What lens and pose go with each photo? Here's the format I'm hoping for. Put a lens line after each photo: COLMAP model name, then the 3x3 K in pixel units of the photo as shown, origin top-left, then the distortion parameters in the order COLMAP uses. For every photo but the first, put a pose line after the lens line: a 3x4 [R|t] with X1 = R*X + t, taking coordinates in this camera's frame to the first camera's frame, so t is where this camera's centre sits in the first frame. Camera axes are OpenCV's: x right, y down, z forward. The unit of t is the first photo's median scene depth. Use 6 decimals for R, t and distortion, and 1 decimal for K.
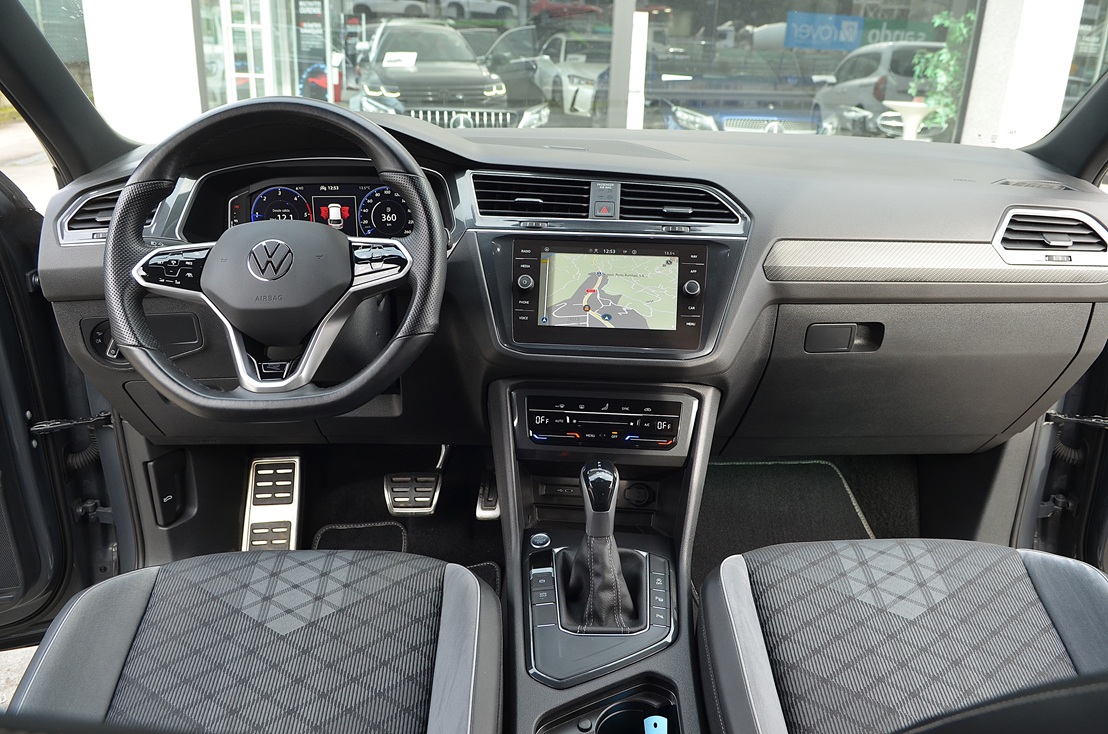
lens RADIAL K [[809.5, 0, 575.7], [0, 809.5, 366.2], [0, 0, 1]] dist [-0.031244, -0.042108]
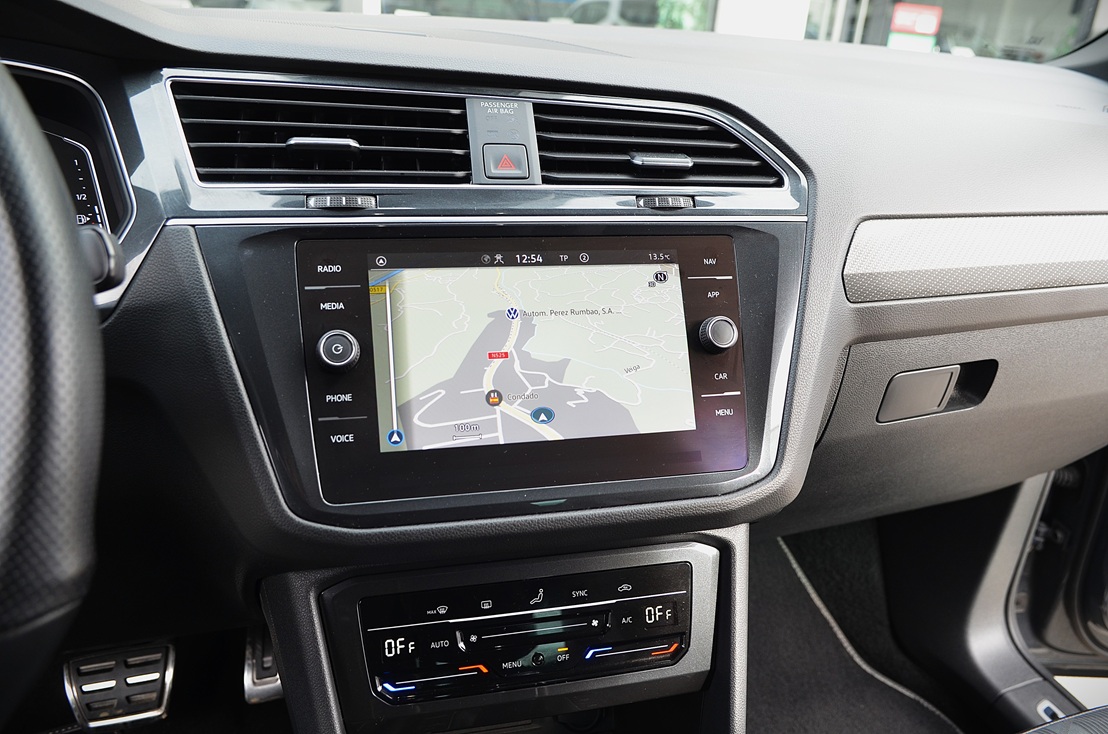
lens RADIAL K [[809.5, 0, 575.7], [0, 809.5, 366.2], [0, 0, 1]] dist [-0.031244, -0.042108]
pose [[0.949827, -0.089444, 0.299715, -0.069603], [0.072914, 0.995158, 0.065914, -0.110583], [-0.304159, -0.040753, 0.951749, 0.572374]]
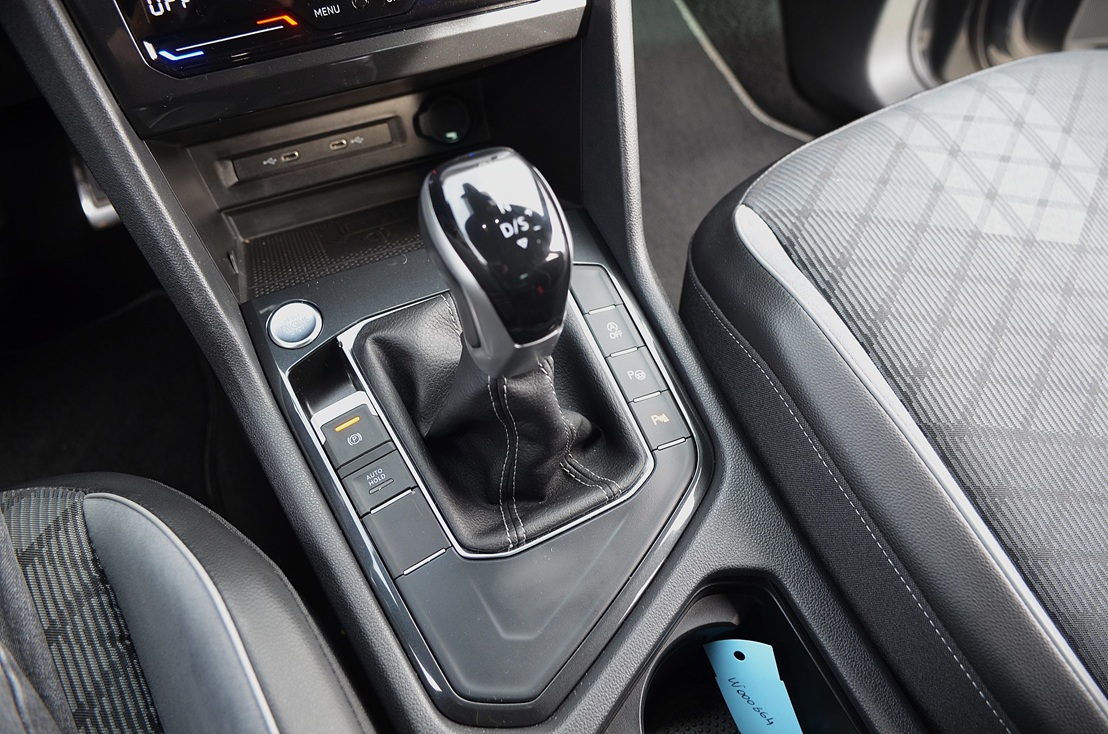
lens RADIAL K [[809.5, 0, 575.7], [0, 809.5, 366.2], [0, 0, 1]] dist [-0.031244, -0.042108]
pose [[0.880689, -0.372772, 0.292281, -0.045565], [0.156996, 0.811847, 0.562367, 0.034040], [-0.446922, -0.449384, 0.773508, 0.627250]]
